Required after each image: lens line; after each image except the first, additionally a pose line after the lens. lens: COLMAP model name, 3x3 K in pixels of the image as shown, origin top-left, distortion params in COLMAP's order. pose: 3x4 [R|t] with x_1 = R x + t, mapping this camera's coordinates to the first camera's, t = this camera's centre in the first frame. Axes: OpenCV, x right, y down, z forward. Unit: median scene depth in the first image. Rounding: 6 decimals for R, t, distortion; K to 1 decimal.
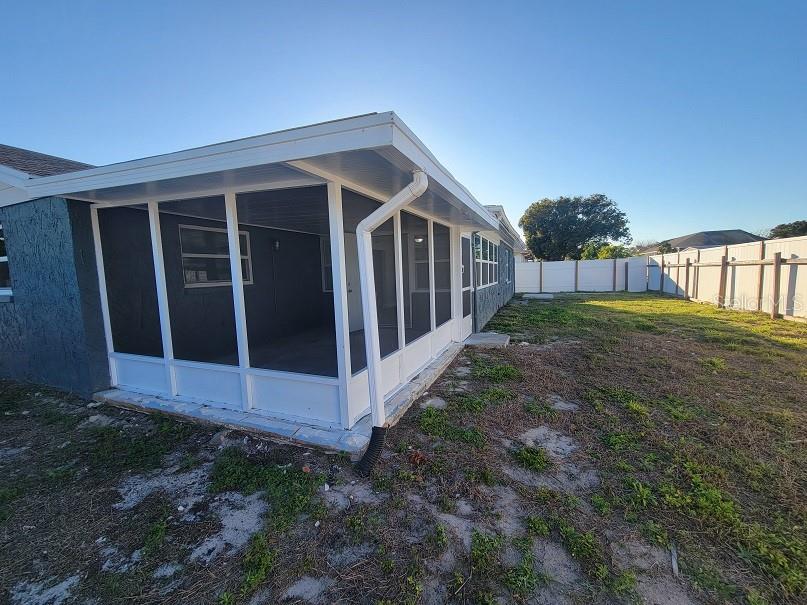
lens RADIAL K [[326.6, 0, 403.8], [0, 326.6, 305.1], [0, 0, 1]] dist [0.001791, -0.000304]
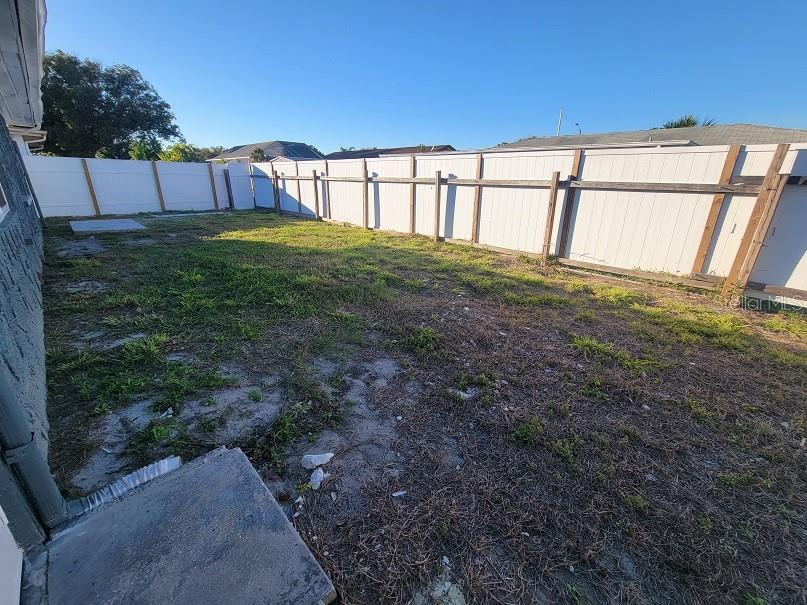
lens RADIAL K [[326.6, 0, 404.3], [0, 326.6, 298.3], [0, 0, 1]] dist [0.001791, -0.000304]
pose [[0.368067, -0.278667, 0.887058, 0.094061], [0.053483, 0.958797, 0.279012, -0.040444], [-0.928260, -0.055253, 0.367806, 0.383295]]
